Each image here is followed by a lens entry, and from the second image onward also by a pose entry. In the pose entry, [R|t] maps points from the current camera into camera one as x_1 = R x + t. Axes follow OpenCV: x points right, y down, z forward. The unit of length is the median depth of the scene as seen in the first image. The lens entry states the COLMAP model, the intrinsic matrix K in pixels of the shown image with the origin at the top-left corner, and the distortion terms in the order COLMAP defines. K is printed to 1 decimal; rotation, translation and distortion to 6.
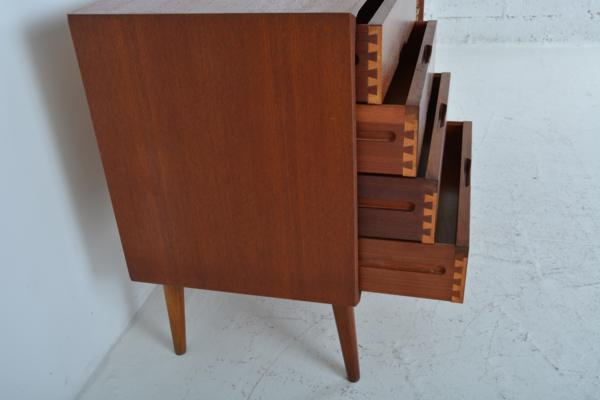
lens RADIAL K [[609.4, 0, 300.0], [0, 609.4, 175.8], [0, 0, 1]] dist [-0.008757, -0.009375]
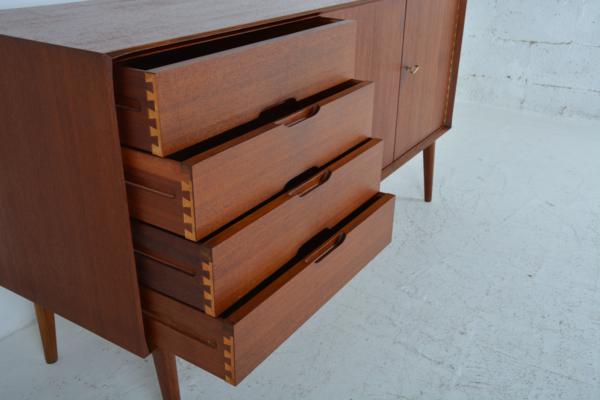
lens RADIAL K [[590.3, 0, 300.0], [0, 590.3, 200.0], [0, 0, 1]] dist [0.000168, 0.001213]
pose [[0.945607, 0.192941, -0.261919, 0.359659], [-0.196119, 0.980477, 0.014217, -0.066326], [0.259549, 0.037924, 0.964985, 0.112950]]
